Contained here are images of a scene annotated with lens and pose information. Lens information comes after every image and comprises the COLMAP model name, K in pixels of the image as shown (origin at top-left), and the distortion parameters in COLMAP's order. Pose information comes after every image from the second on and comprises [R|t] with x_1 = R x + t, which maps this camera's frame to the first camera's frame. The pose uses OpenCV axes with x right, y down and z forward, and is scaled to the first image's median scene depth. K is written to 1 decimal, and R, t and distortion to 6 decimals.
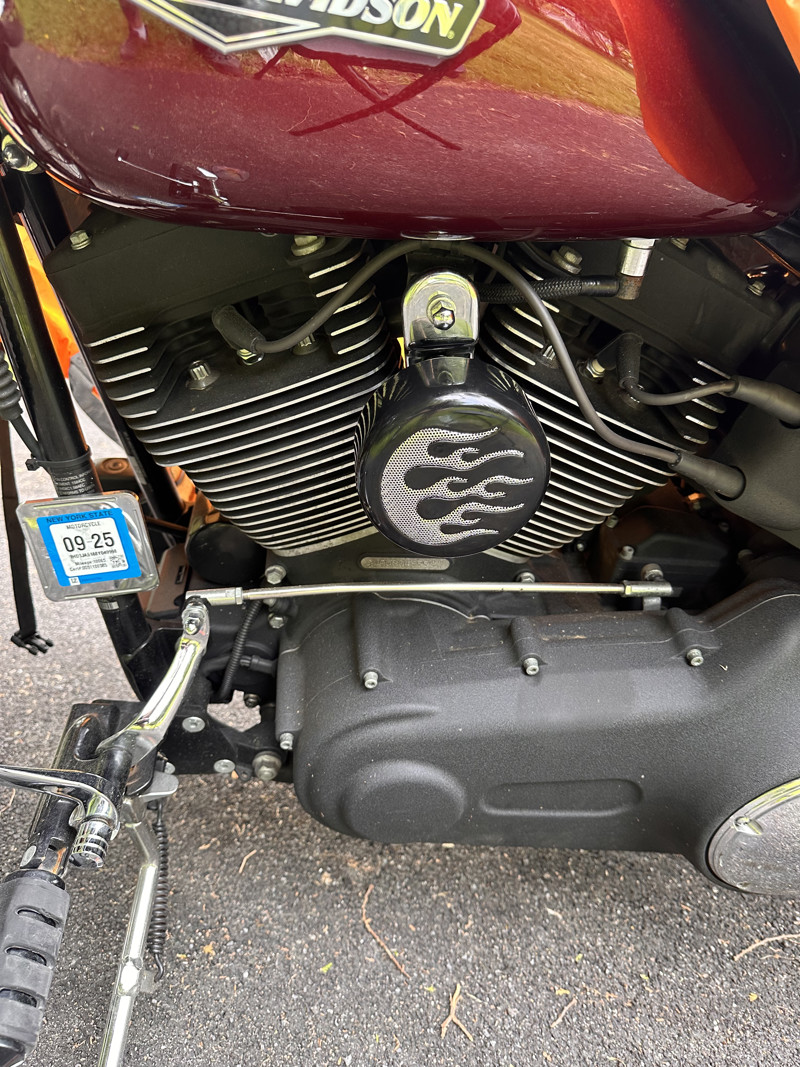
lens RADIAL K [[766.4, 0, 400.0], [0, 766.4, 533.5], [0, 0, 1]] dist [0.002245, 0.002314]
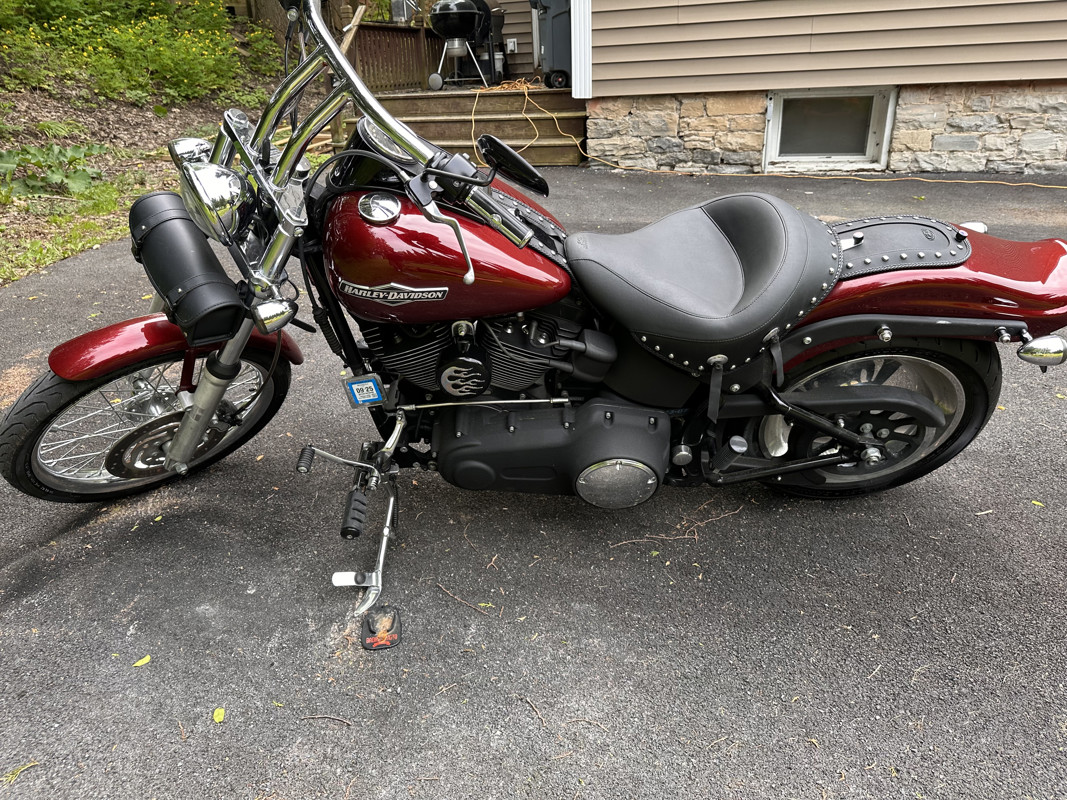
lens RADIAL K [[766.4, 0, 533.5], [0, 766.4, 400.0], [0, 0, 1]] dist [0.002245, 0.002314]
pose [[0.986989, -0.014804, -0.160106, 0.717632], [0.039801, 0.987257, 0.154077, -0.381401], [0.155785, -0.158444, 0.975001, -1.807538]]
